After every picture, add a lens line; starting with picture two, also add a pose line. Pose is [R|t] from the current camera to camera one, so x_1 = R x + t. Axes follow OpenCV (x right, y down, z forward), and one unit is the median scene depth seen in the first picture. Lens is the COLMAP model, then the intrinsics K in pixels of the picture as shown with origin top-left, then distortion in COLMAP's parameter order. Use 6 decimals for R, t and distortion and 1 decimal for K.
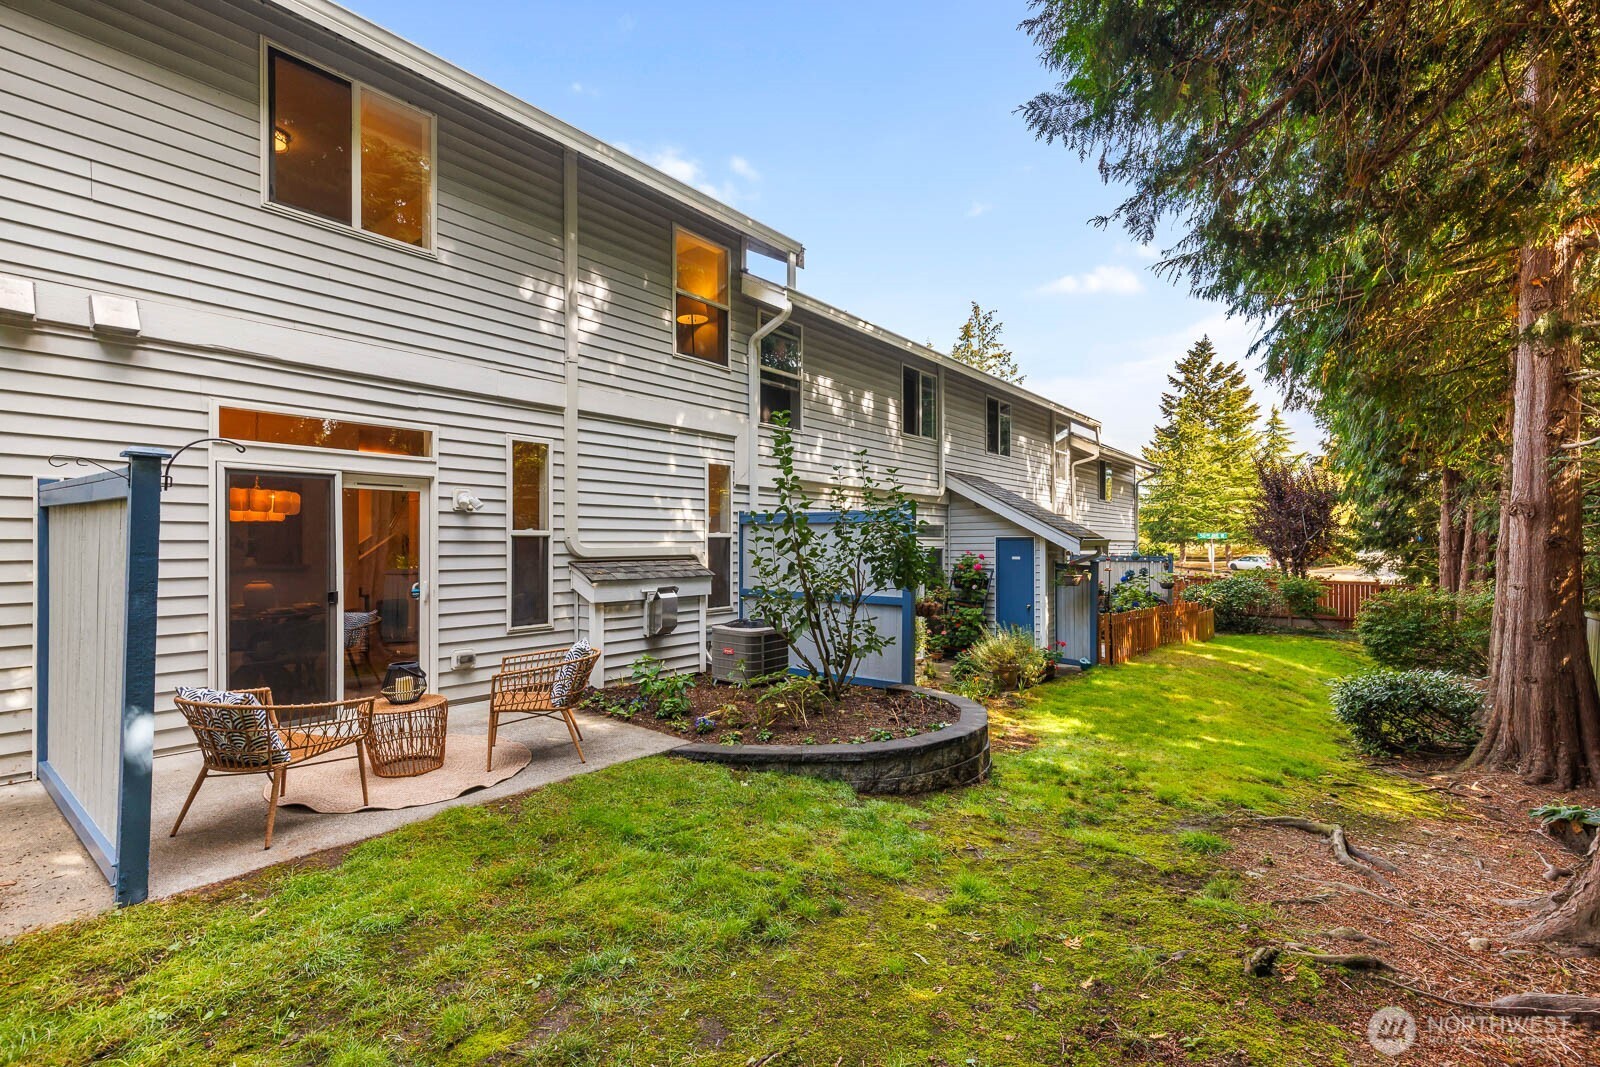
lens RADIAL K [[724.7, 0, 806.5], [0, 724.7, 539.1], [0, 0, 1]] dist [0.006892, -0.000234]
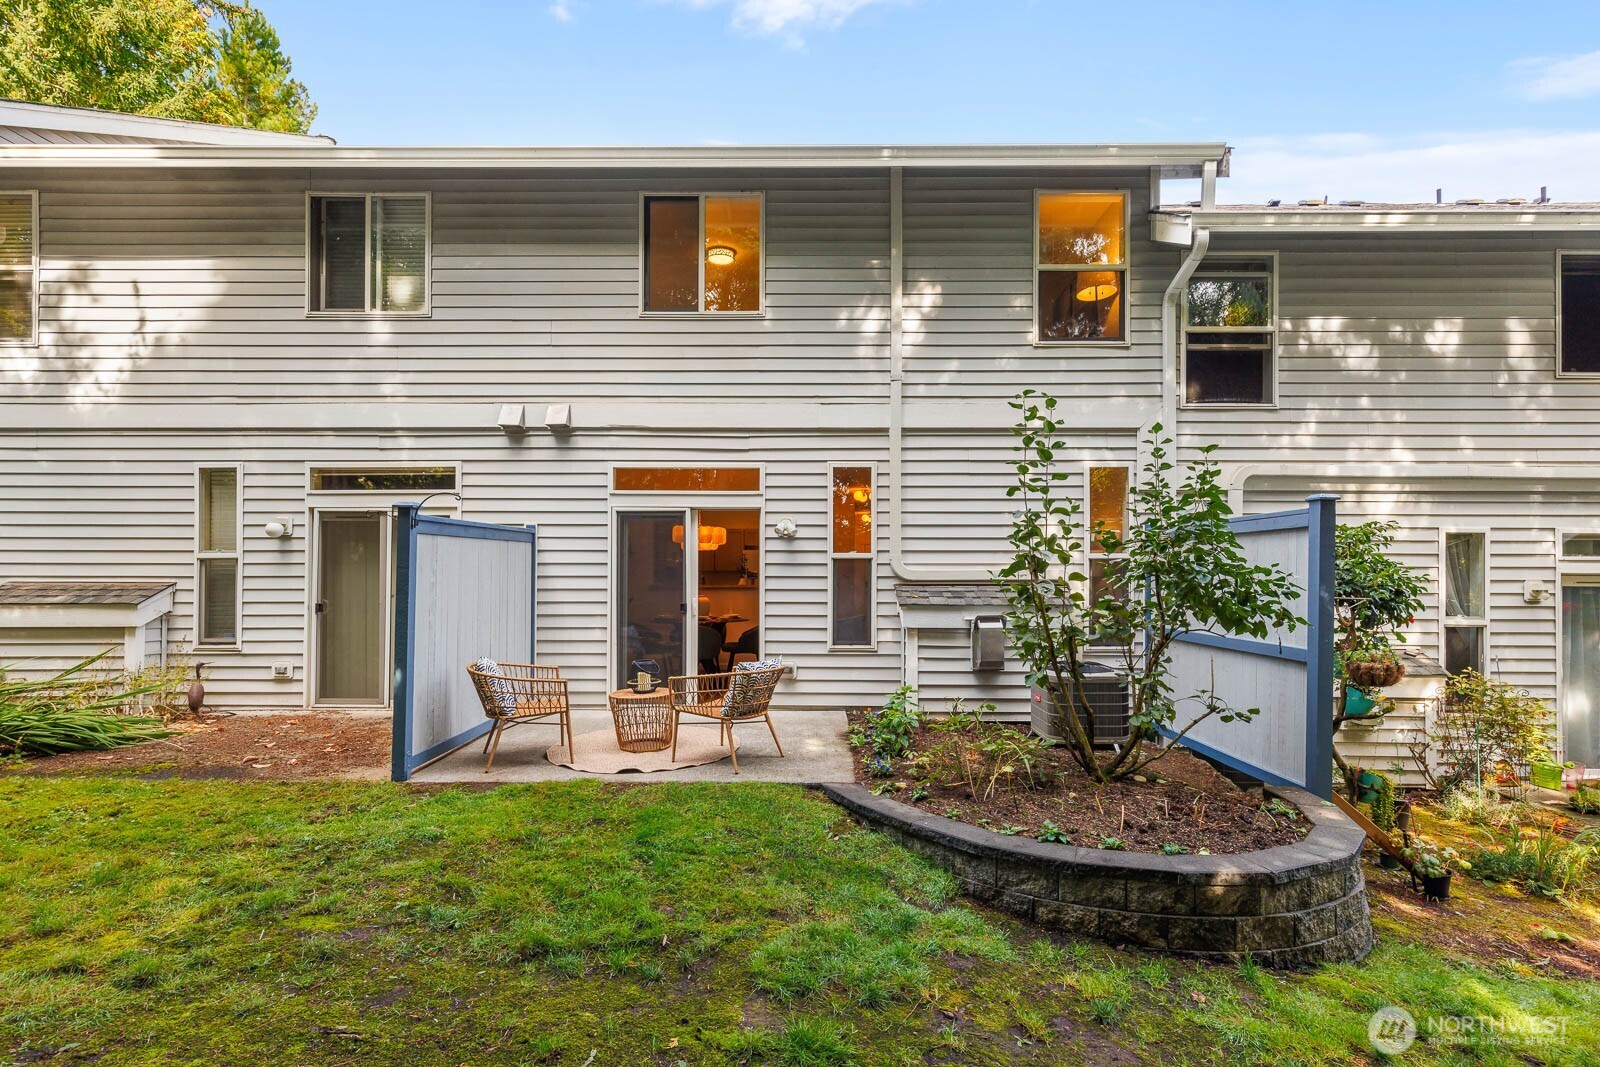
lens RADIAL K [[754.6, 0, 799.0], [0, 754.6, 566.8], [0, 0, 1]] dist [0.007120, -0.000038]
pose [[0.614777, -0.007589, -0.788665, 0.414459], [0.002956, 0.999969, -0.007318, 0.015132], [0.788696, 0.002167, 0.614780, 0.284939]]
